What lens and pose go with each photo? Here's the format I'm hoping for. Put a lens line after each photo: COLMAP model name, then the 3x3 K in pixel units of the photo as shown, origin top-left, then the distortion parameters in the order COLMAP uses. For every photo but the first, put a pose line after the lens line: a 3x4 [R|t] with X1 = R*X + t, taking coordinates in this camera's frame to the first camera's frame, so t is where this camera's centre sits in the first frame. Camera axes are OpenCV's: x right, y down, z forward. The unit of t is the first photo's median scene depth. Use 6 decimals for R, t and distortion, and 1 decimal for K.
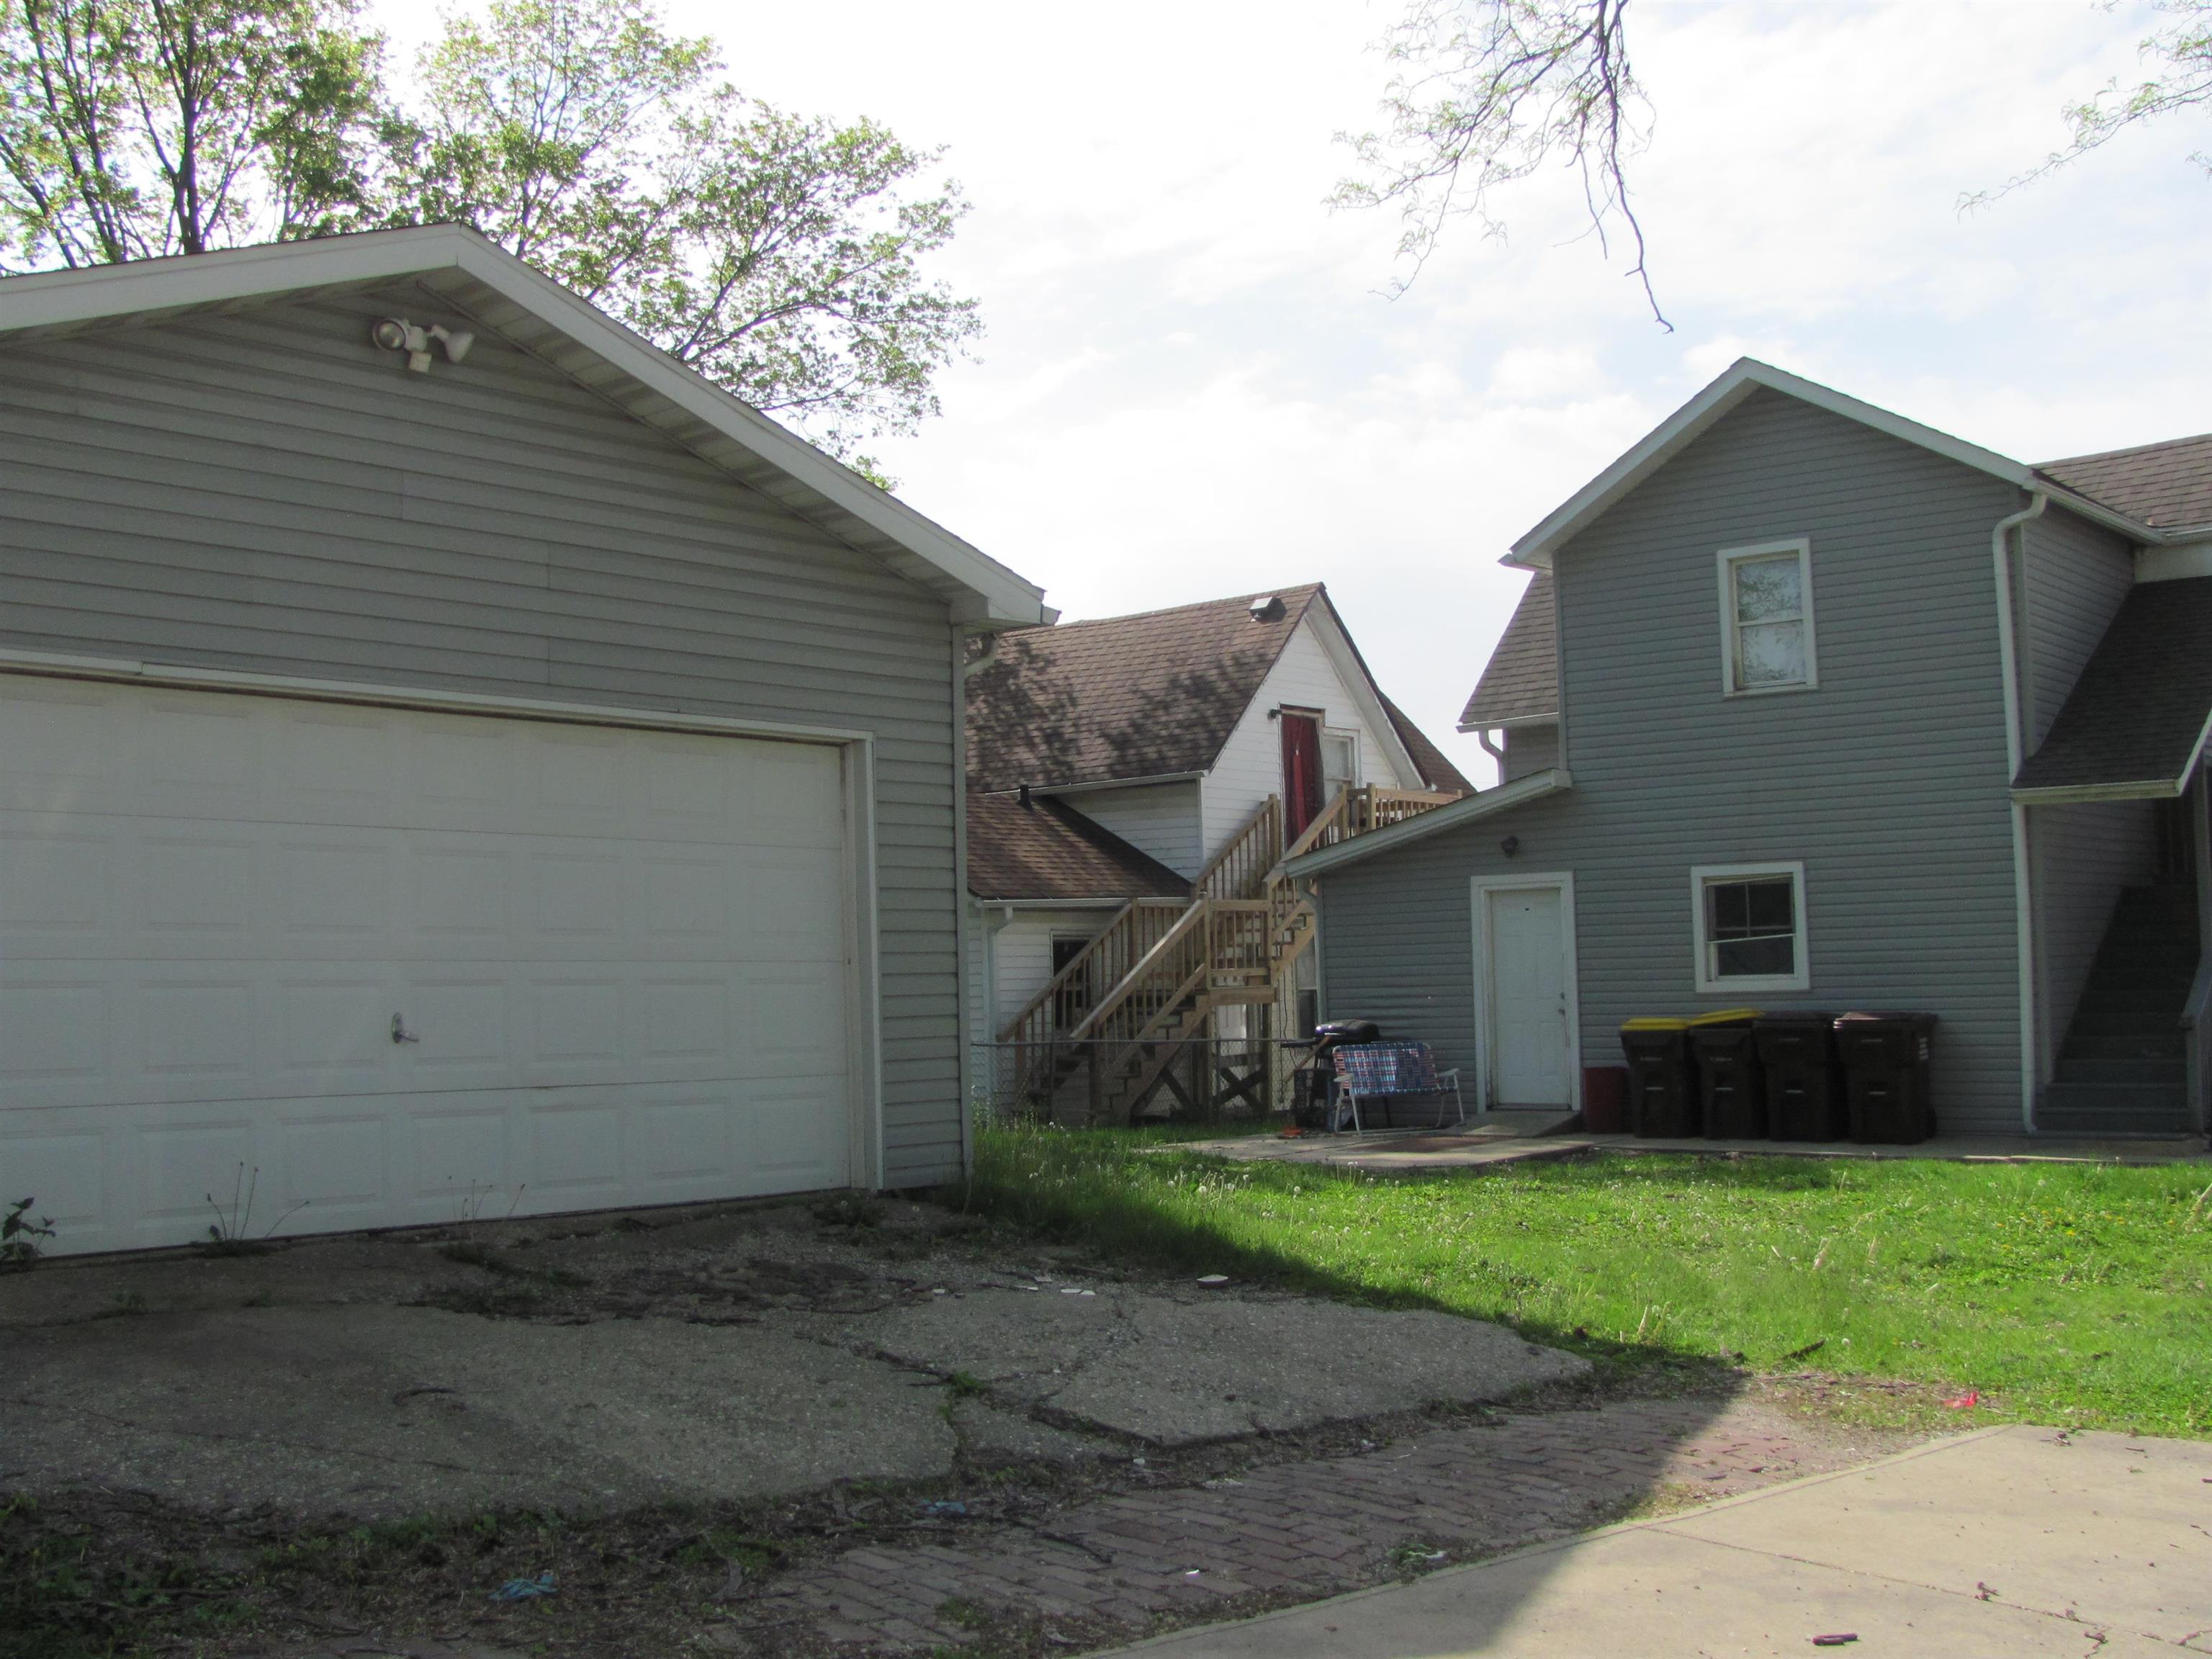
lens RADIAL K [[2358.7, 0, 1103.6], [0, 2358.7, 791.8], [0, 0, 1]] dist [-0.214630, 0.228862]
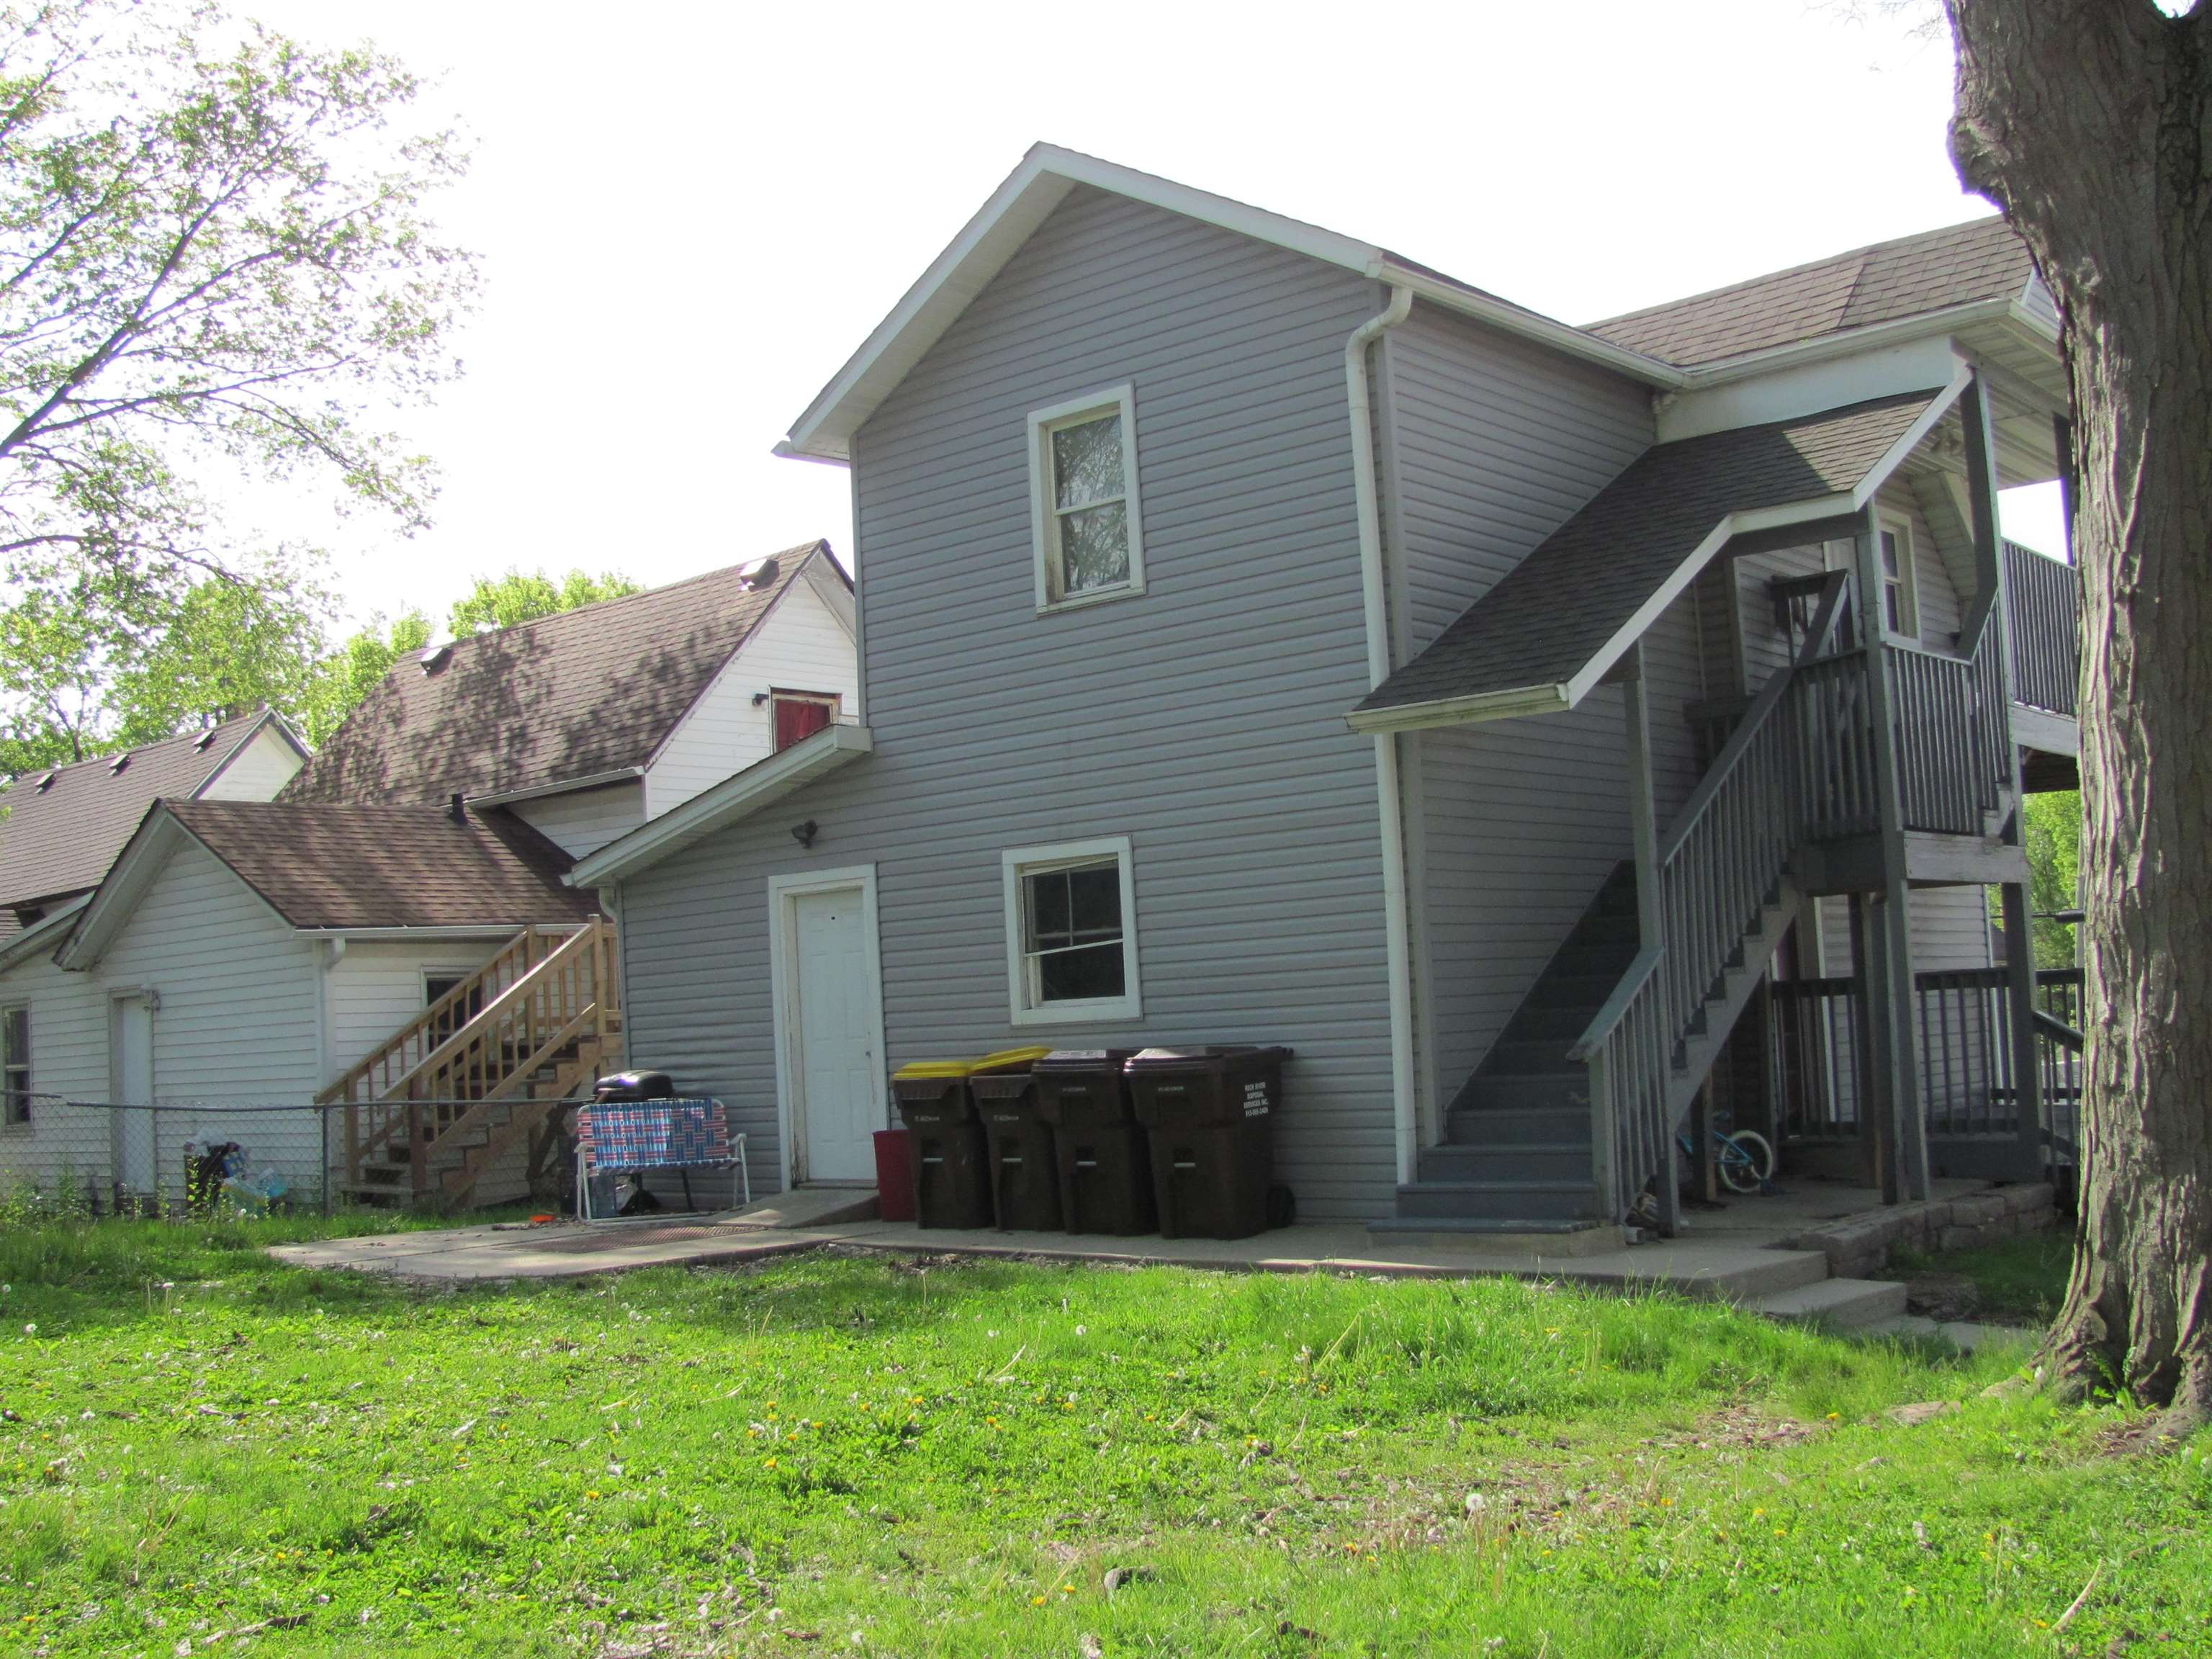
lens RADIAL K [[2328.1, 0, 1106.0], [0, 2328.1, 829.5], [0, 0, 1]] dist [-0.225103, 0.287953]
pose [[0.999411, -0.030146, -0.016375, 0.290936], [0.030027, 0.999521, -0.007463, 0.031405], [0.016592, 0.006967, 0.999838, 0.275057]]
